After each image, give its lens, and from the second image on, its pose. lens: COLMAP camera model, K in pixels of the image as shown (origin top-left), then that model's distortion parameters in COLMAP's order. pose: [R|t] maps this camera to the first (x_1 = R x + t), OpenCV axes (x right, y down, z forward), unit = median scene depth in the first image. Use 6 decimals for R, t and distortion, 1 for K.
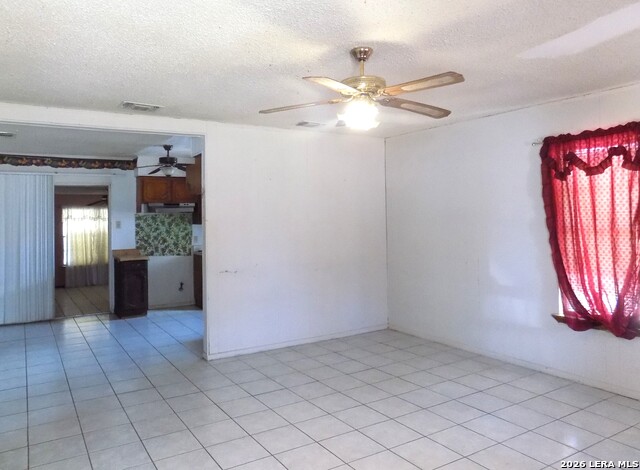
lens RADIAL K [[478.7, 0, 320.2], [0, 478.7, 225.5], [0, 0, 1]] dist [0.008505, 0.001137]
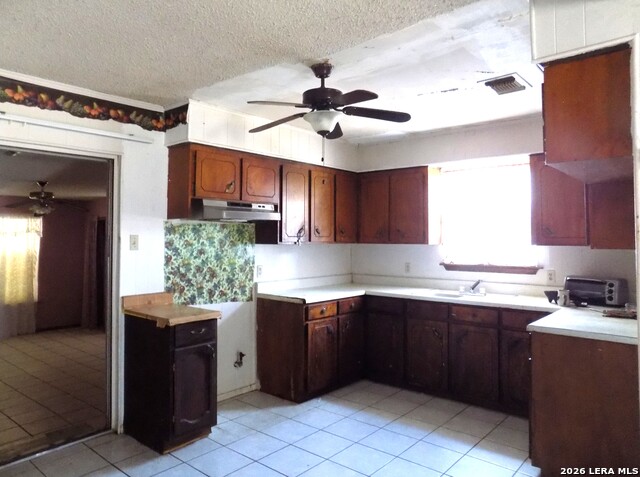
lens RADIAL K [[448.4, 0, 320.0], [0, 448.4, 238.5], [0, 0, 1]] dist [-0.003336, 0.001706]
pose [[0.956443, 0.020194, 0.291219, -0.363370], [-0.014606, 0.999665, -0.021350, 0.001205], [-0.291552, 0.016166, 0.956418, 0.506000]]
